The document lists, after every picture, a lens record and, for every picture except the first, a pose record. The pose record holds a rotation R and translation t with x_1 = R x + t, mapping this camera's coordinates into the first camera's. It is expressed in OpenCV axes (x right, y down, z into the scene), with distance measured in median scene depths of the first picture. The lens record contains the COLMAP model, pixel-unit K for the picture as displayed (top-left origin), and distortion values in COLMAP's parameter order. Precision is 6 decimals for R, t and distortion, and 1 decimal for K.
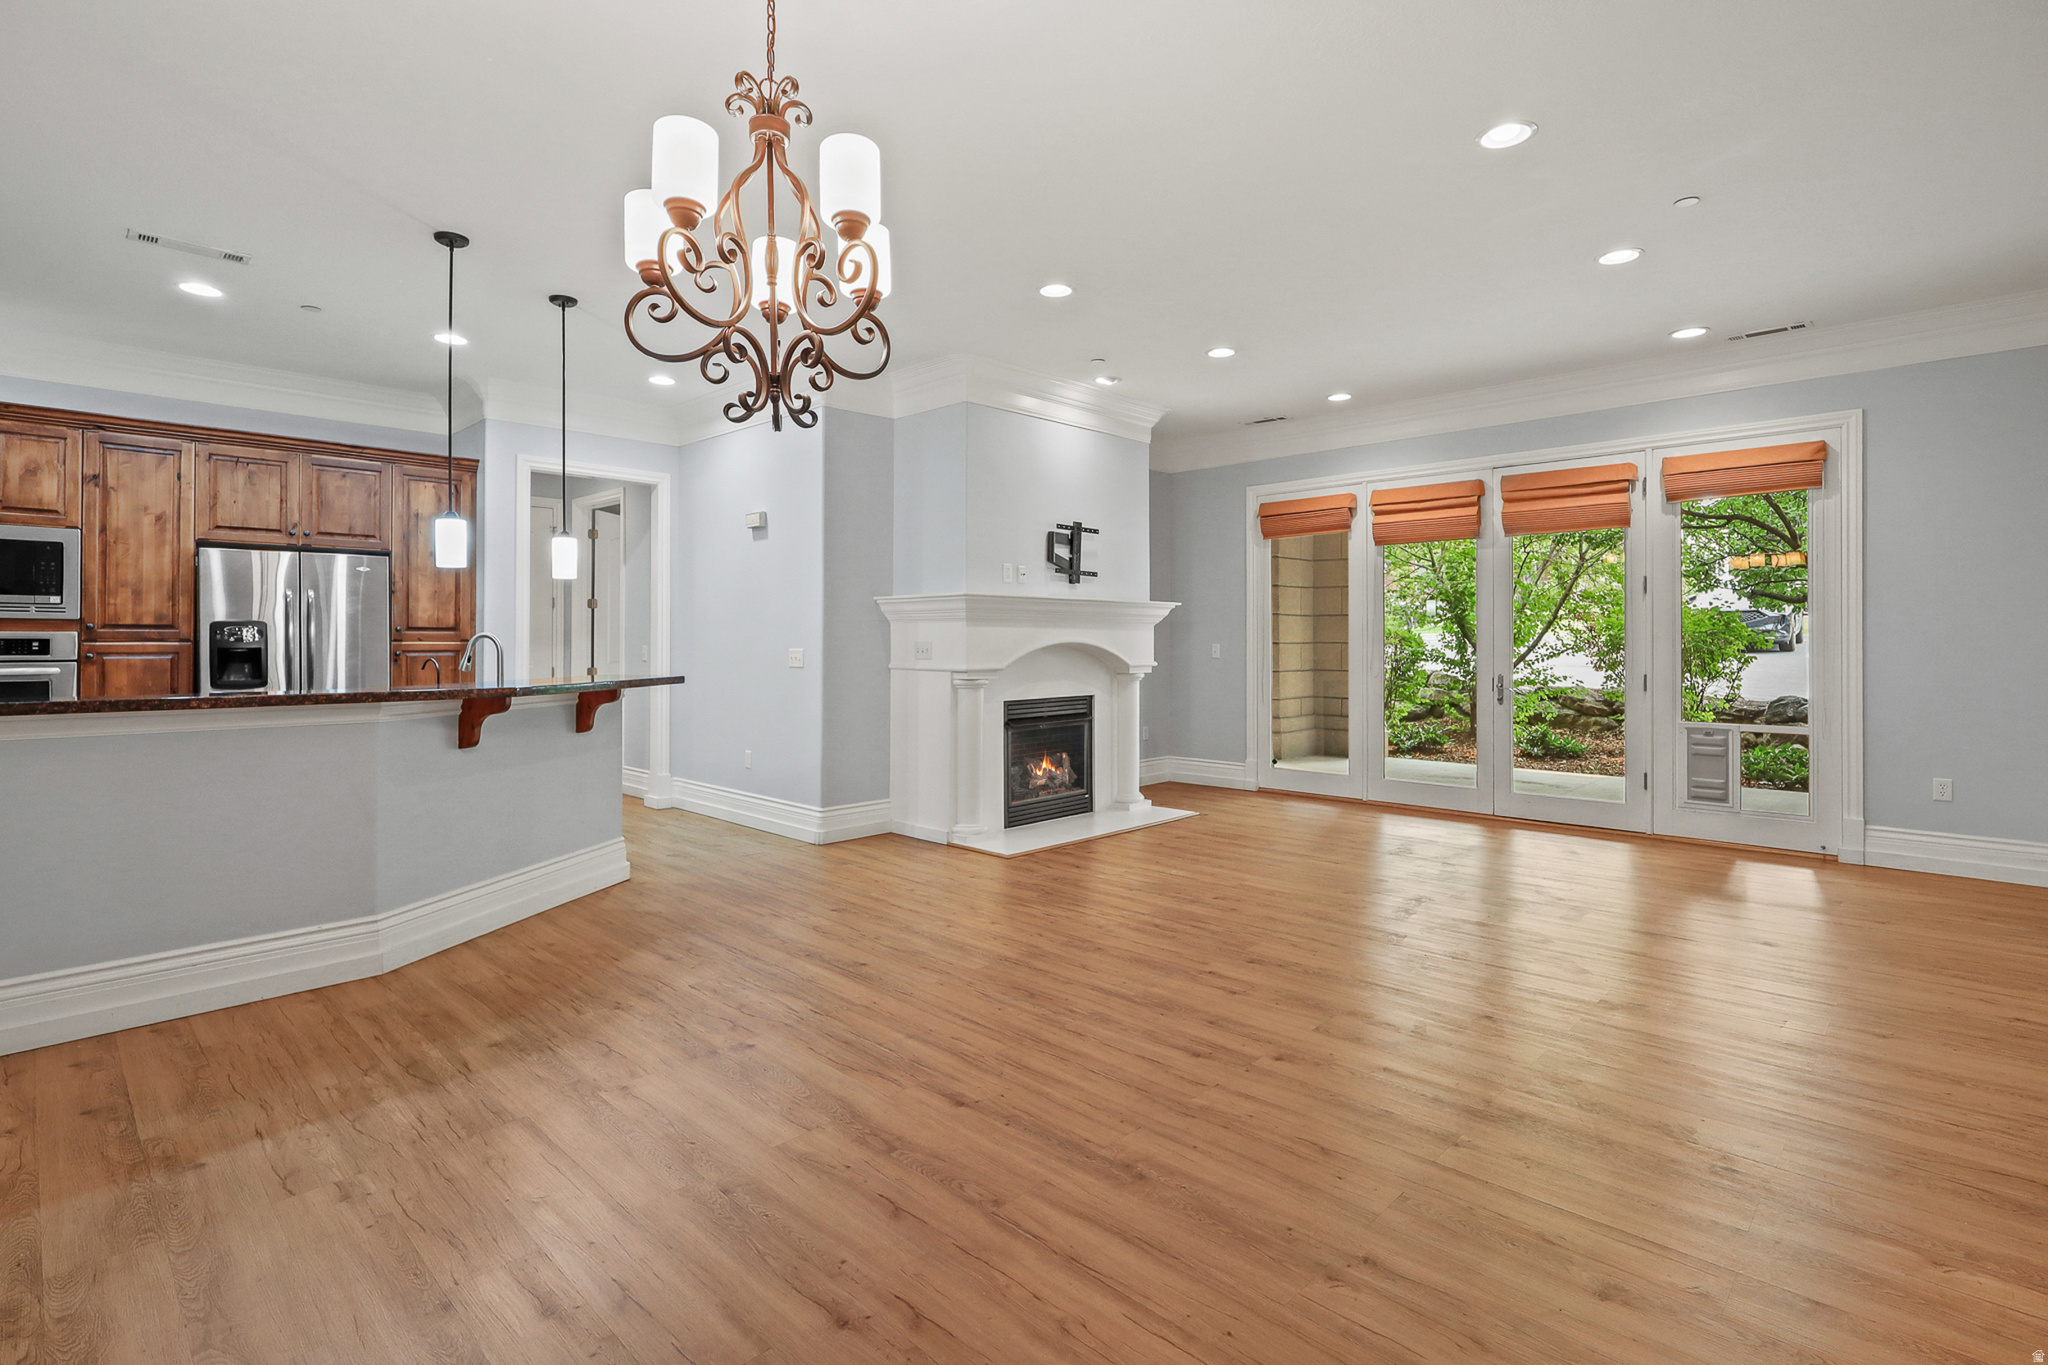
lens RADIAL K [[975.2, 0, 1030.3], [0, 975.2, 640.4], [0, 0, 1]] dist [-0.002100, 0.000051]
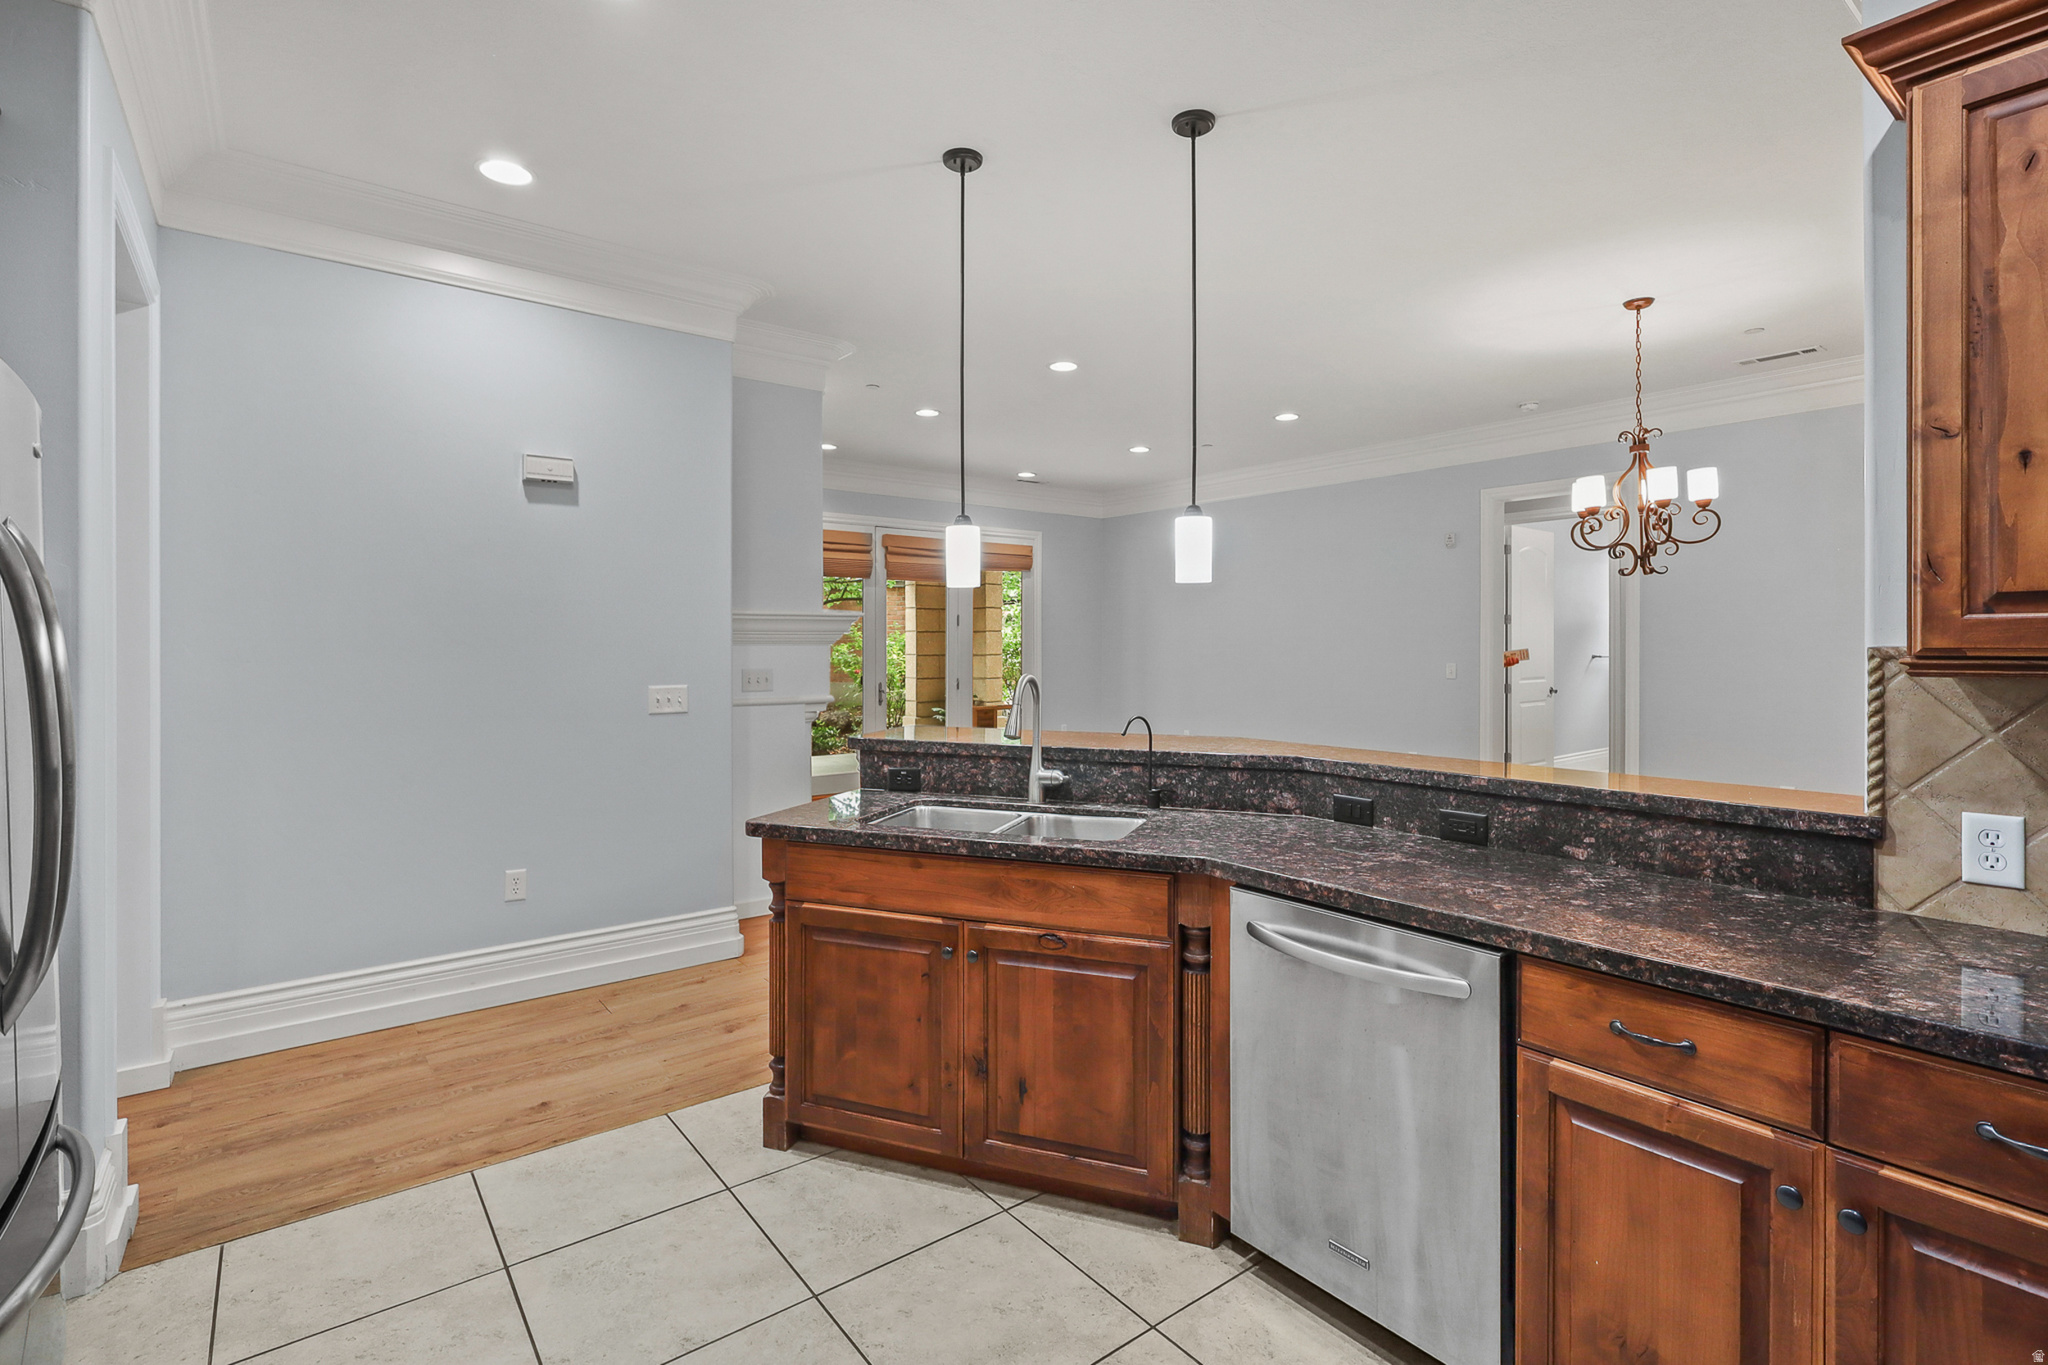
lens RADIAL K [[975.2, 0, 1030.3], [0, 975.2, 640.4], [0, 0, 1]] dist [-0.002100, 0.000051]
pose [[0.126263, 0.002998, 0.991992, -0.991241], [0.000203, 0.999995, -0.003048, -0.022649], [-0.991997, 0.000586, 0.126262, 0.771152]]
